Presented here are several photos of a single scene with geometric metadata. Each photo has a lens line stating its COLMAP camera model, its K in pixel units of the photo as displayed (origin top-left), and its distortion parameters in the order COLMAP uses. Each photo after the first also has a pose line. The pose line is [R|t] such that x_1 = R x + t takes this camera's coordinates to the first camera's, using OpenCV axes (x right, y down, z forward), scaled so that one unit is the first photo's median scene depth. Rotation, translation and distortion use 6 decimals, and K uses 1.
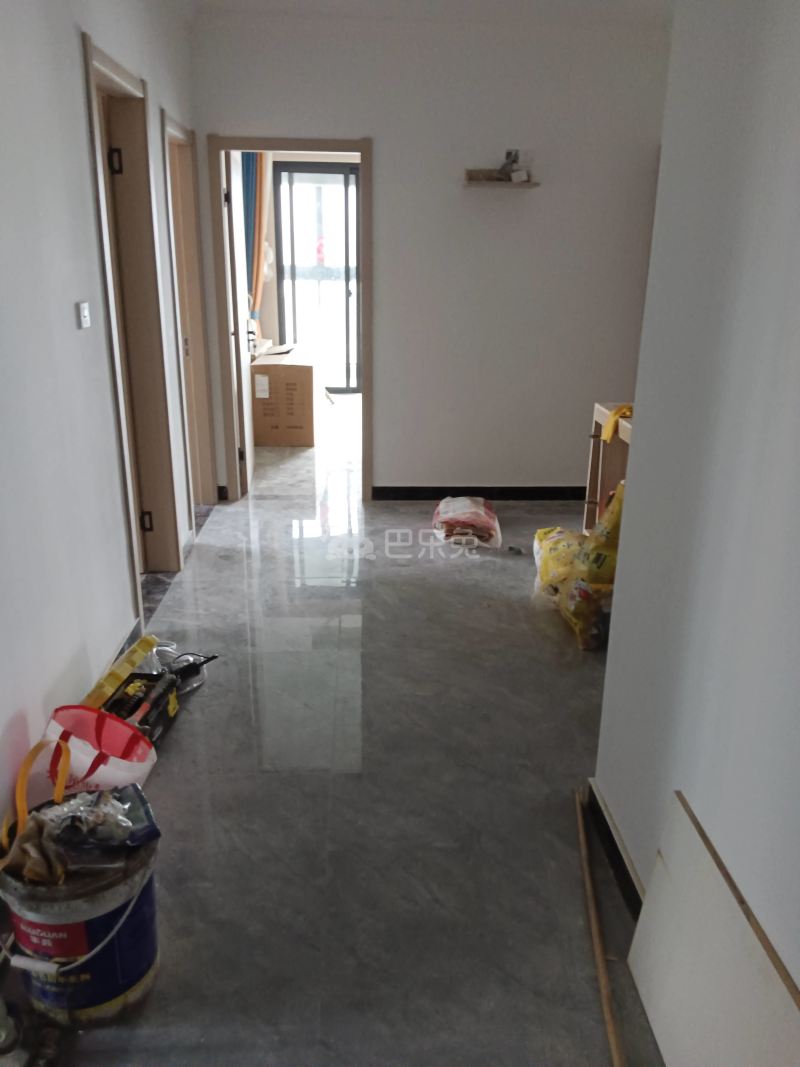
lens RADIAL K [[854.6, 0, 403.9], [0, 854.6, 534.8], [0, 0, 1]] dist [0.108585, -0.190247]
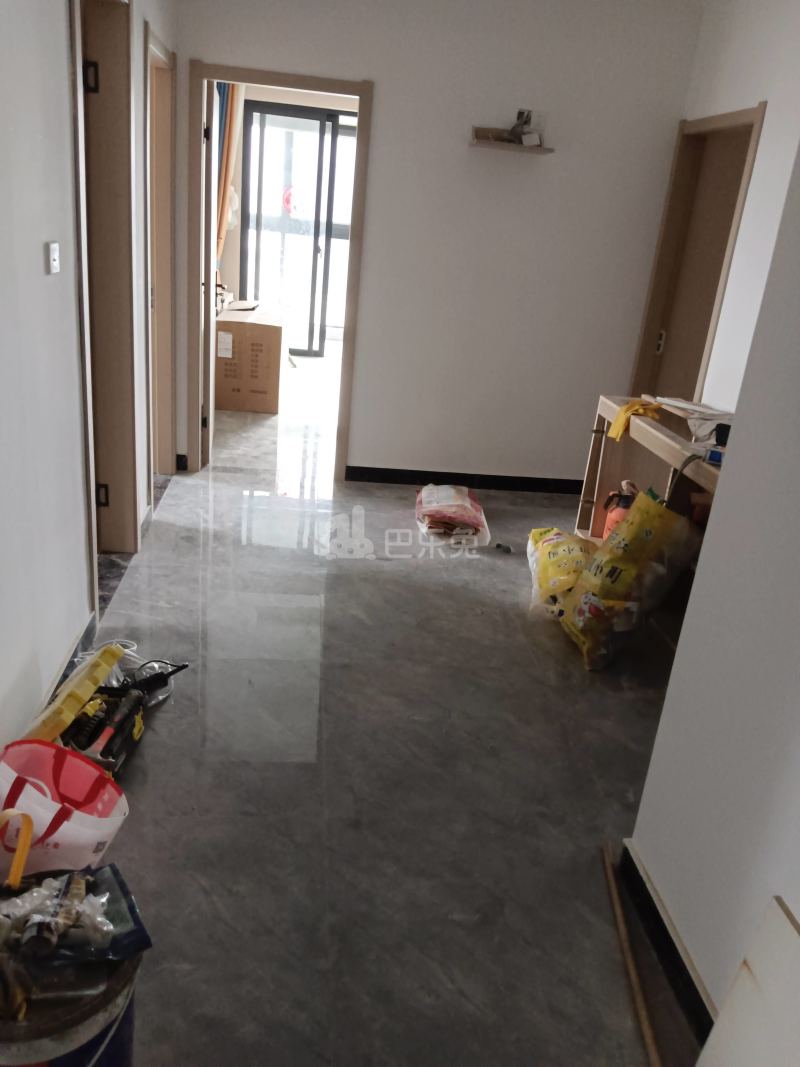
lens RADIAL K [[854.6, 0, 403.9], [0, 854.6, 534.8], [0, 0, 1]] dist [0.108585, -0.190247]
pose [[0.995133, 0.058254, 0.079475, -0.058346], [-0.061484, 0.997353, 0.038820, -0.028626], [-0.077003, -0.043517, 0.996081, 0.092250]]
